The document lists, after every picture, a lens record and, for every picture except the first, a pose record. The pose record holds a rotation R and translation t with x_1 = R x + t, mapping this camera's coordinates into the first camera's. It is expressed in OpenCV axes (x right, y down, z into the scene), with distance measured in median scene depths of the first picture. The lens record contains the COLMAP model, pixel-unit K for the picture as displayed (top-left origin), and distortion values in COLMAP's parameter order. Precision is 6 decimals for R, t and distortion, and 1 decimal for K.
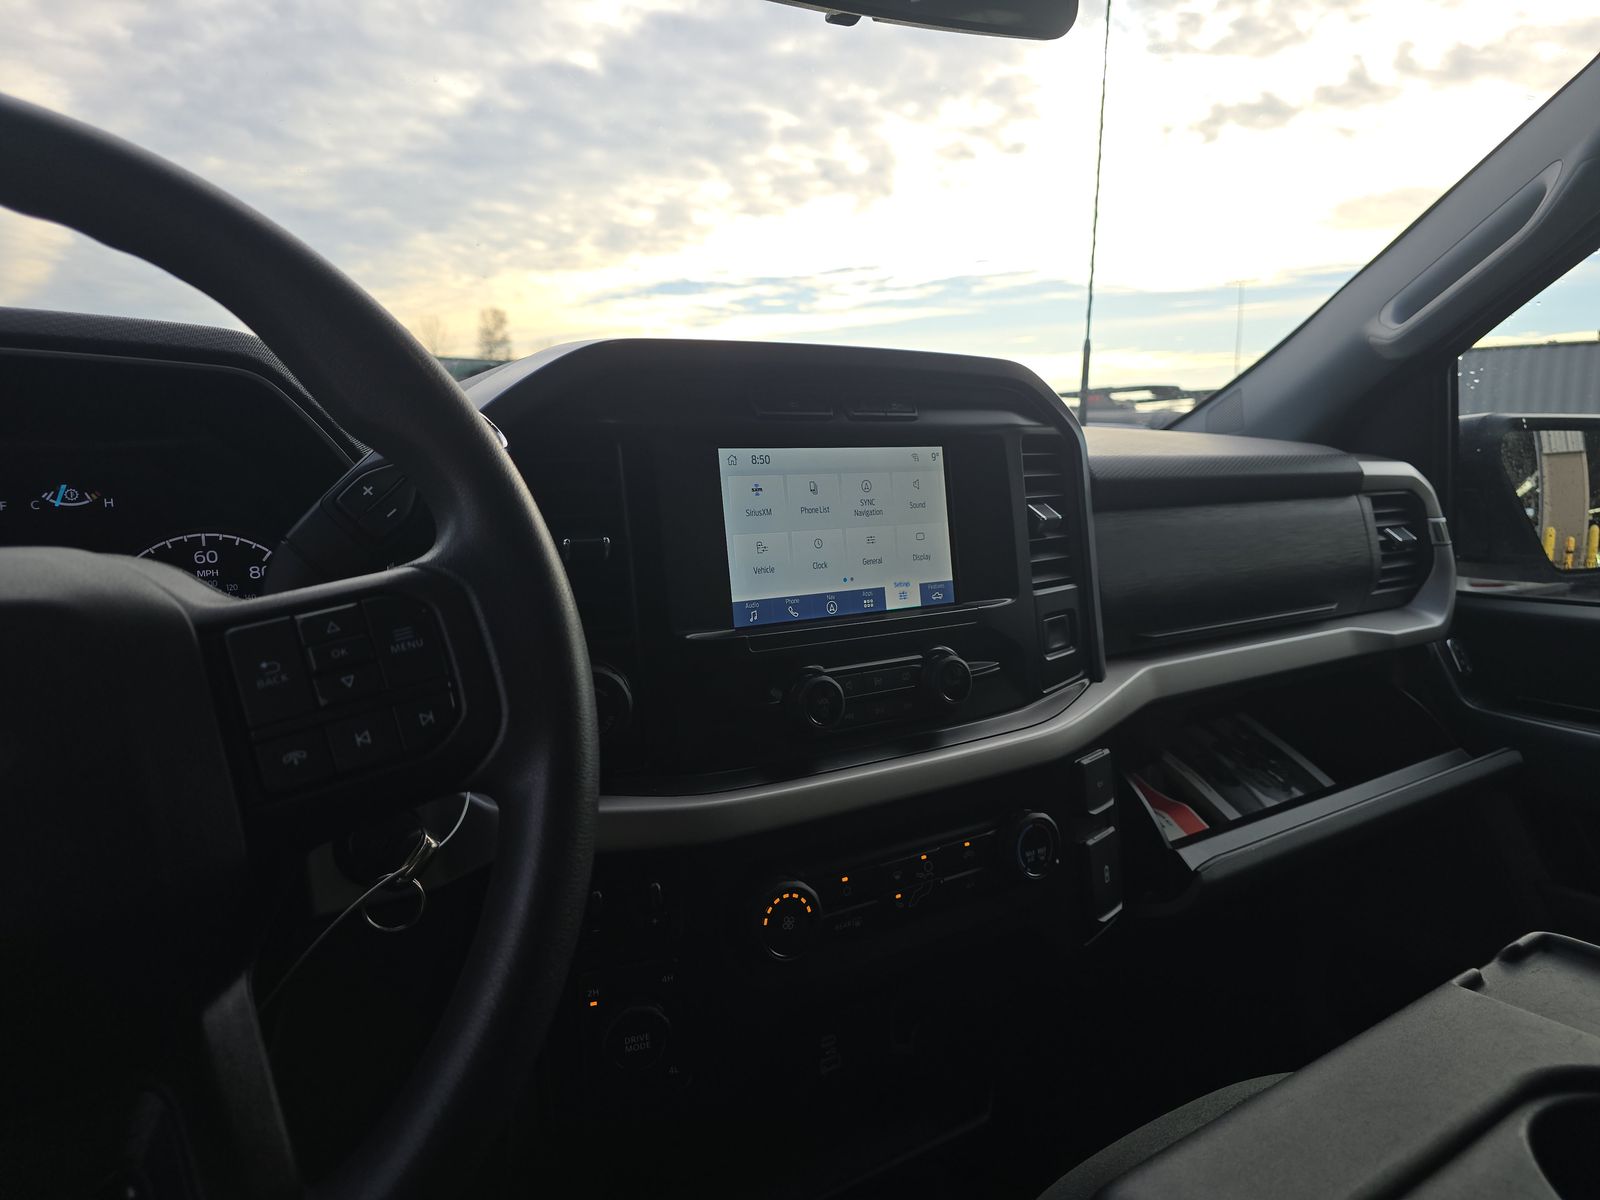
lens RADIAL K [[1074.0, 0, 798.1], [0, 1074.0, 620.9], [0, 0, 1]] dist [0.058349, -0.068892]
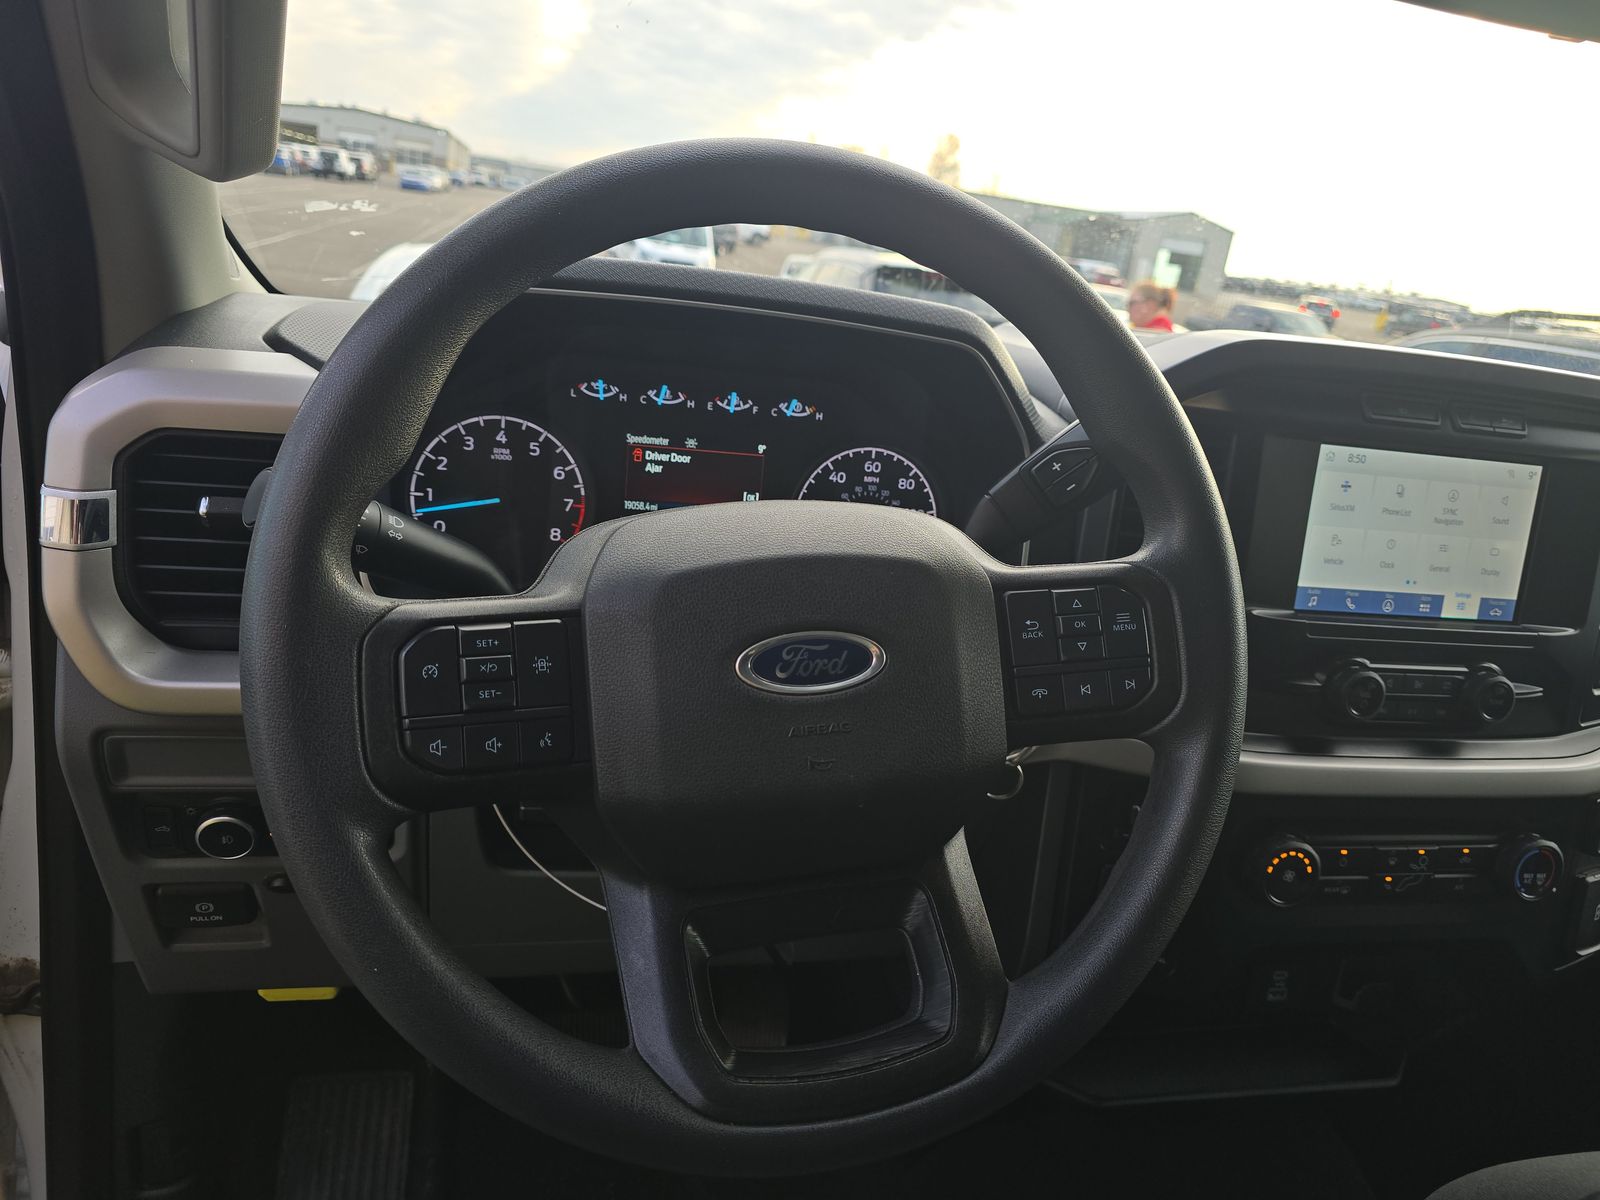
lens RADIAL K [[1074.0, 0, 798.1], [0, 1074.0, 620.9], [0, 0, 1]] dist [0.058349, -0.068892]
pose [[0.922488, 0.230335, -0.309777, -0.173282], [-0.184937, 0.968093, 0.169100, -0.072861], [0.338843, -0.098704, 0.935651, -0.207443]]
